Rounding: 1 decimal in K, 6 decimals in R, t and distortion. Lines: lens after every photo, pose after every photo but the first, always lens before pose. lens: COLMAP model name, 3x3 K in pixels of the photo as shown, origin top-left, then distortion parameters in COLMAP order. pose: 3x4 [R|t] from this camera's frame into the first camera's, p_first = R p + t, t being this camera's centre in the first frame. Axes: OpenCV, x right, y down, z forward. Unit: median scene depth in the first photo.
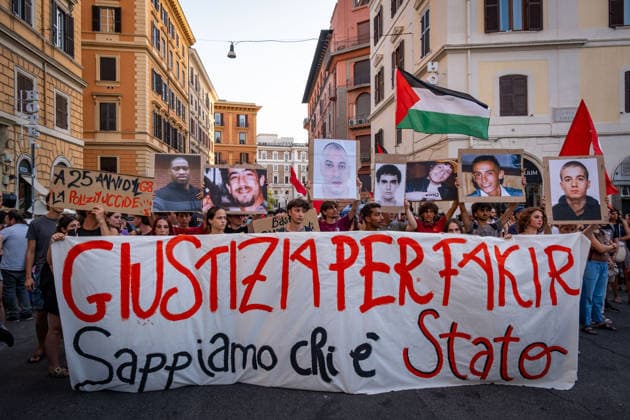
lens RADIAL K [[430.4, 0, 315.0], [0, 430.4, 210.0], [0, 0, 1]] dist [-0.009733, -0.005967]
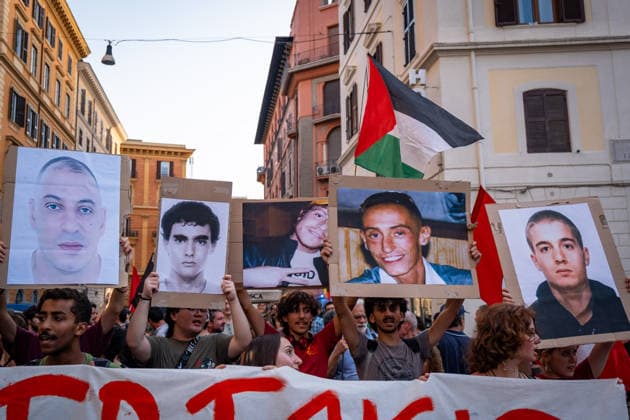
lens RADIAL K [[650.0, 0, 307.6], [0, 650.0, 192.7], [0, 0, 1]] dist [-0.001995, 0.001410]
pose [[0.999472, 0.001127, 0.032470, 0.050600], [0.004535, 0.984774, -0.173782, 0.000092], [-0.032172, 0.173838, 0.984249, 0.058448]]
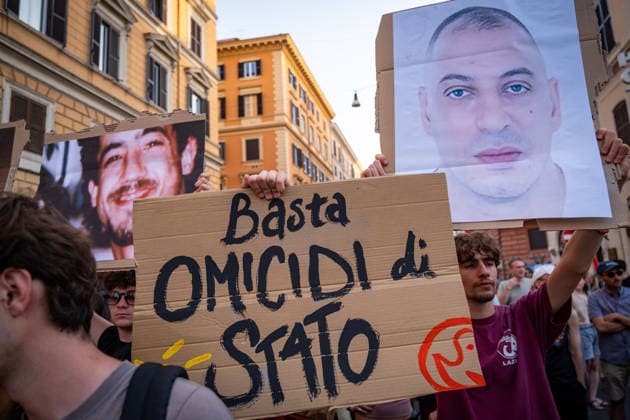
lens RADIAL K [[430.4, 0, 315.0], [0, 430.4, 210.0], [0, 0, 1]] dist [-0.009733, -0.005967]
pose [[0.933225, -0.103333, -0.344113, 0.009324], [0.046222, 0.984320, -0.170228, 0.003668], [0.356307, 0.142955, 0.923368, 0.125964]]
